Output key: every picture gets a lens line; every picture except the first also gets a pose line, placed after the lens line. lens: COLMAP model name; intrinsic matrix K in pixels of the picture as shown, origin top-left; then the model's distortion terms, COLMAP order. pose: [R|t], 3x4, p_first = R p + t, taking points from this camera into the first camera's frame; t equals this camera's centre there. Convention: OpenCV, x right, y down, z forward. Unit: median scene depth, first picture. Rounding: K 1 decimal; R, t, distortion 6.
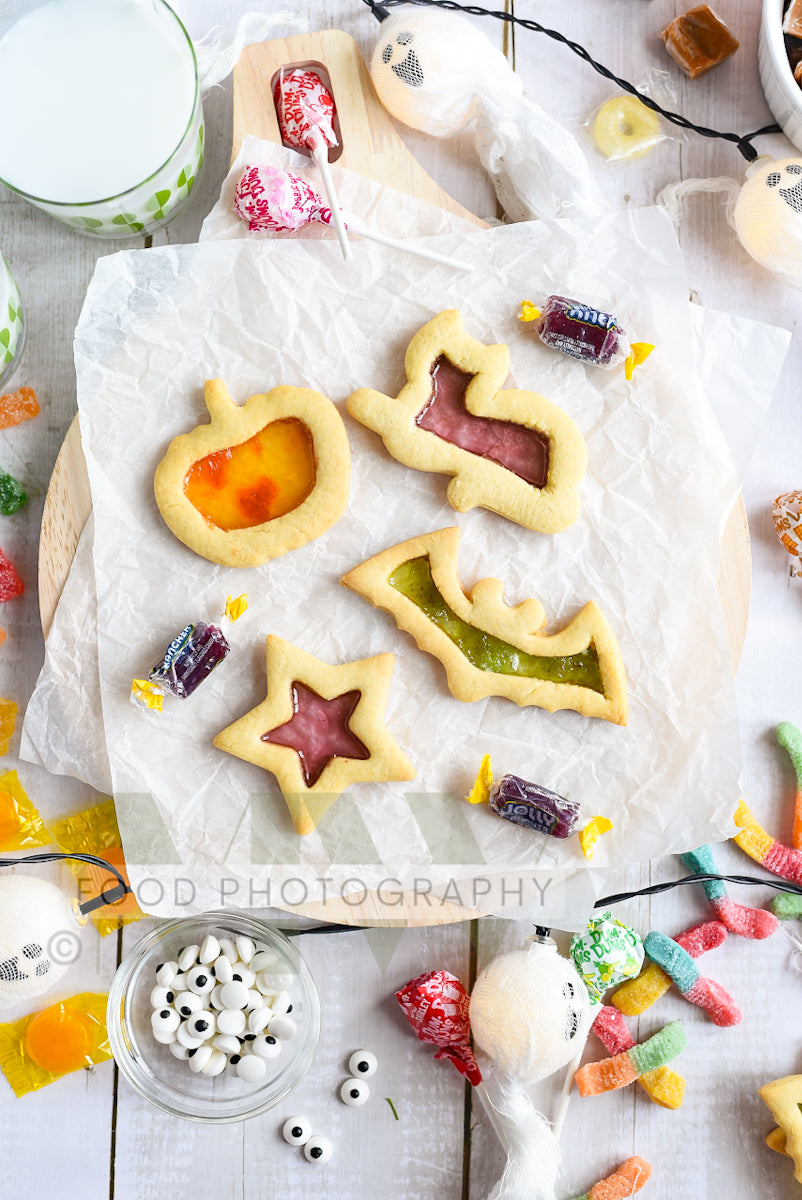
lens RADIAL K [[1767.7, 0, 401.6], [0, 1767.7, 599.6], [0, 0, 1]] dist [-0.051311, -1.123826]
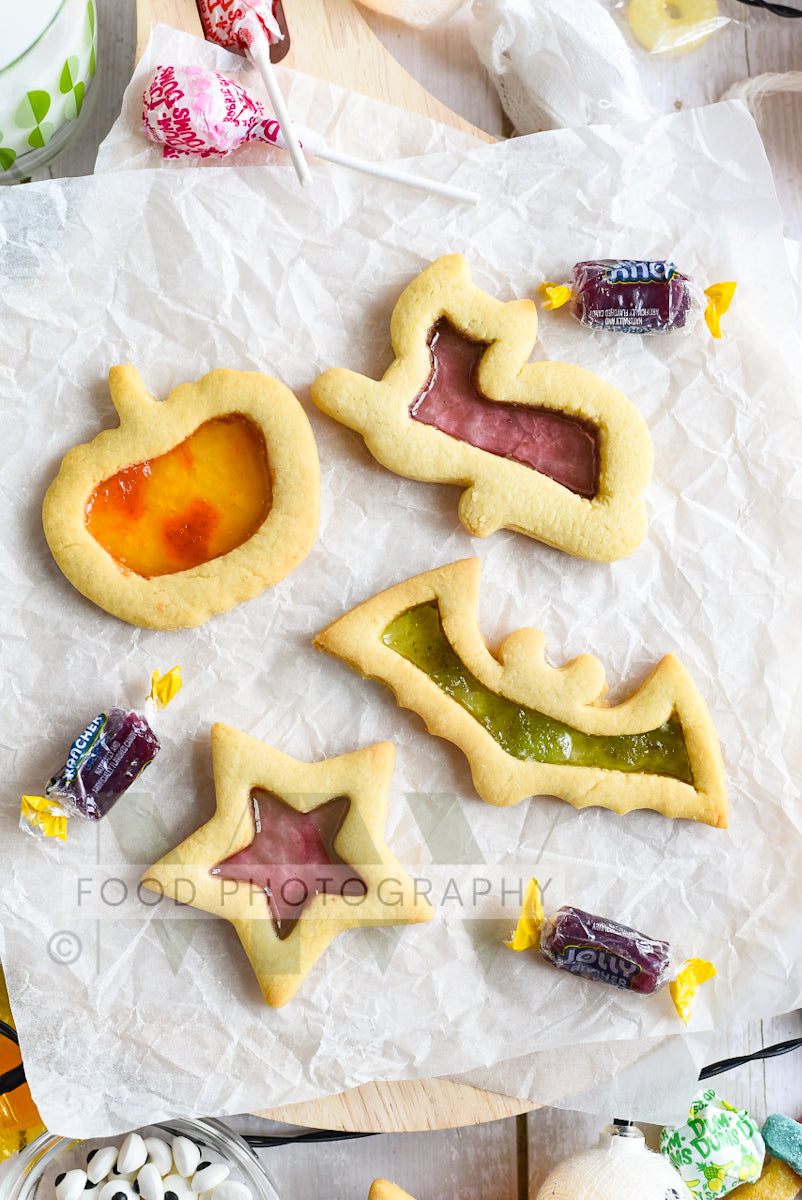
lens RADIAL K [[1847.0, 0, 399.1], [0, 1847.0, 600.8], [0, 0, 1]] dist [-0.138899, -0.077833]
pose [[0.998439, -0.044652, 0.033567, -0.024339], [0.046213, 0.997813, -0.047269, 0.009268], [-0.031383, 0.048746, 0.998318, 0.264965]]
